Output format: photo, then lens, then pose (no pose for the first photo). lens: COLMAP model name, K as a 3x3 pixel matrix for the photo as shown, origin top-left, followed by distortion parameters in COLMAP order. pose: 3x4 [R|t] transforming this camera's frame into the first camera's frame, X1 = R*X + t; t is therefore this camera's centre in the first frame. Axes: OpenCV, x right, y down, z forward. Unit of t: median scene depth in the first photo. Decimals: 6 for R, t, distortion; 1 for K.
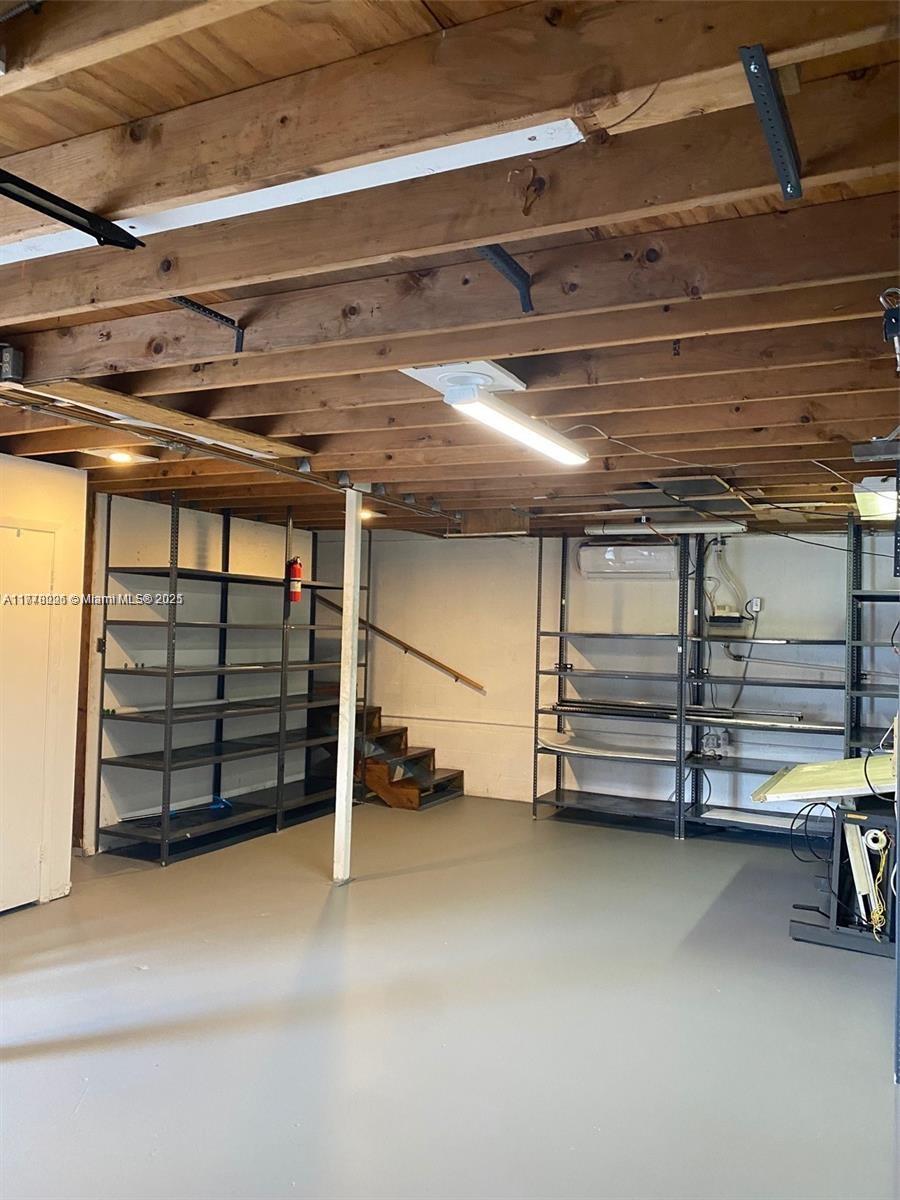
lens RADIAL K [[914.8, 0, 455.9], [0, 914.8, 593.2], [0, 0, 1]] dist [0.020658, -0.025189]
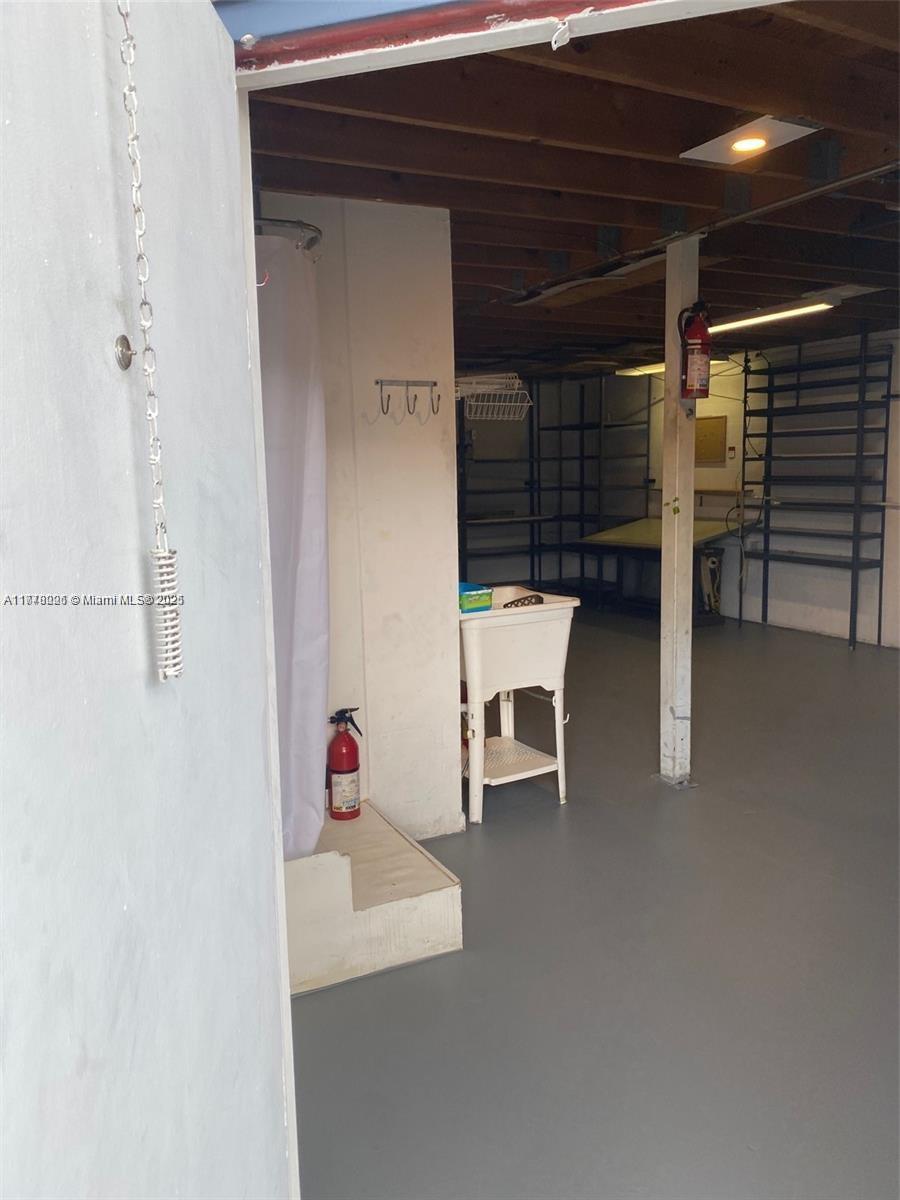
lens RADIAL K [[914.8, 0, 473.8], [0, 914.8, 592.4], [0, 0, 1]] dist [0.020658, -0.025189]
pose [[0.594525, -0.149582, 0.790041, -0.866145], [0.009321, 0.983760, 0.179246, 0.002651], [-0.804023, -0.099202, 0.586265, 0.233479]]
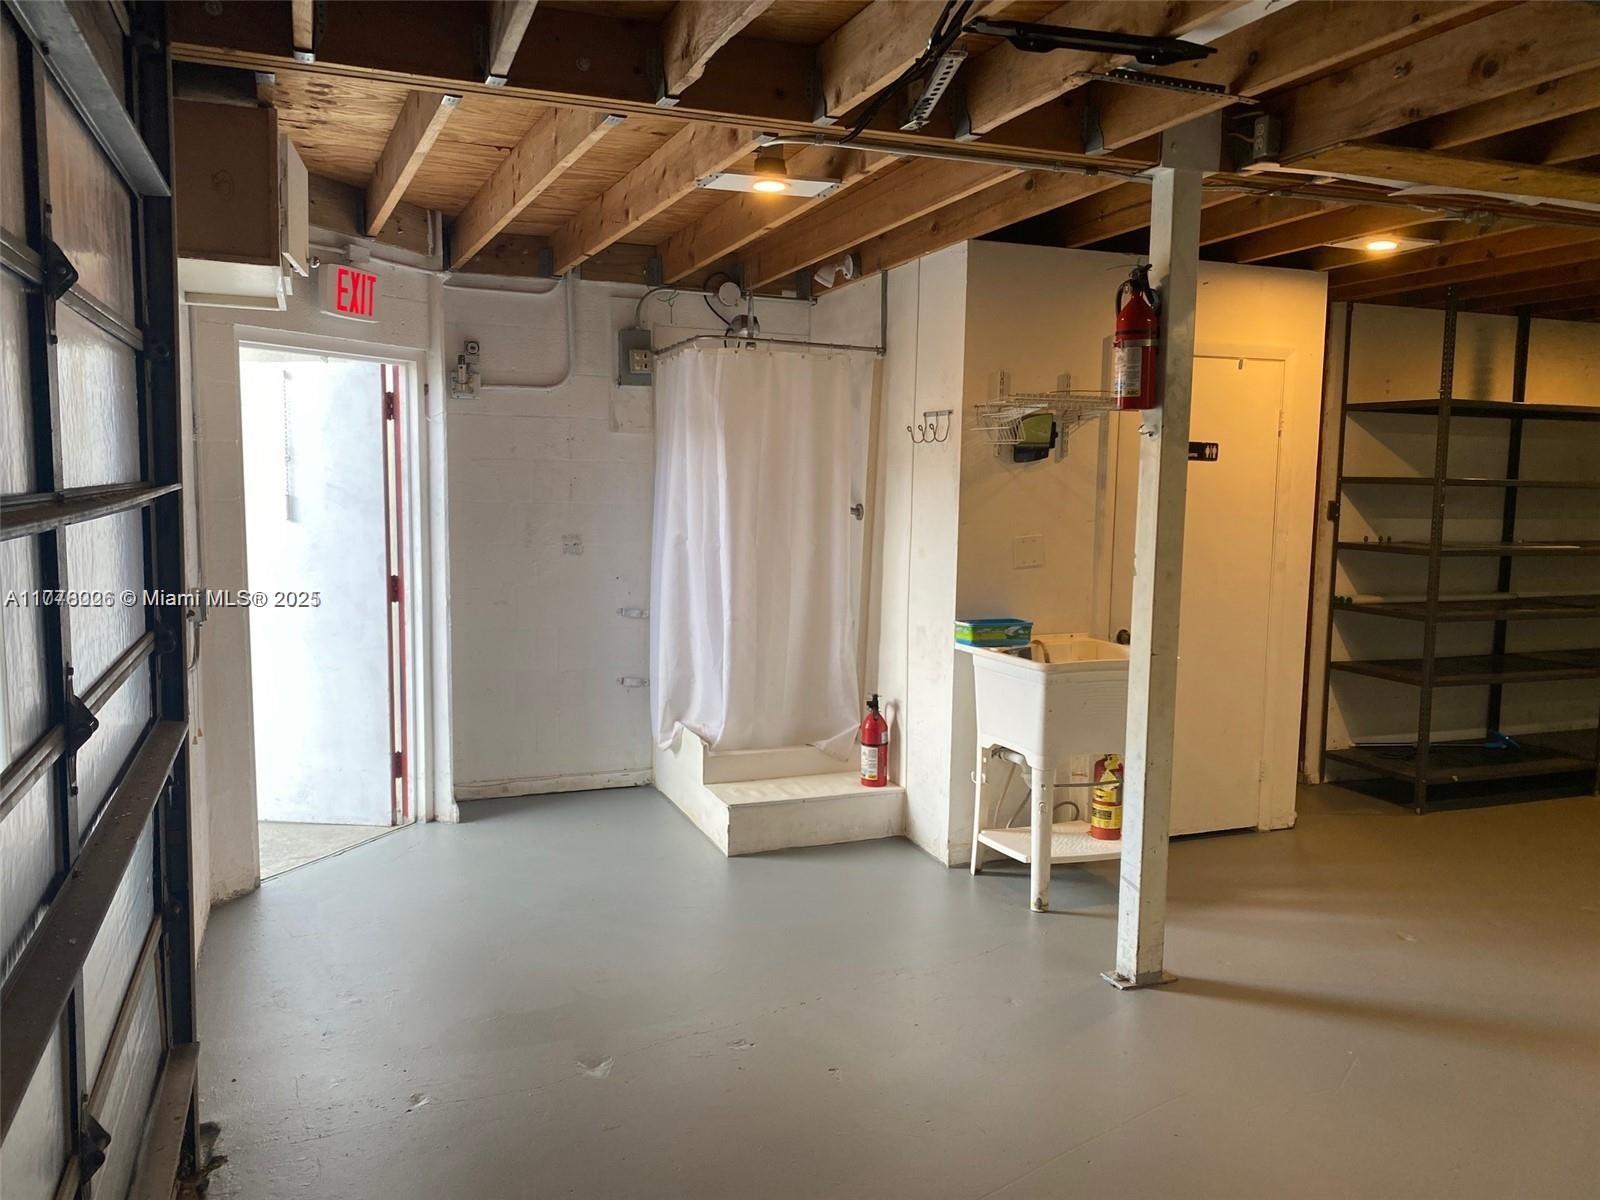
lens RADIAL K [[1219.7, 0, 803.4], [0, 1219.7, 607.5], [0, 0, 1]] dist [0.020658, -0.025189]
pose [[0.732135, 0.059237, -0.678578, -0.024780], [0.030474, 0.992365, 0.119508, 0.002792], [0.680477, -0.108175, 0.724741, -0.022583]]
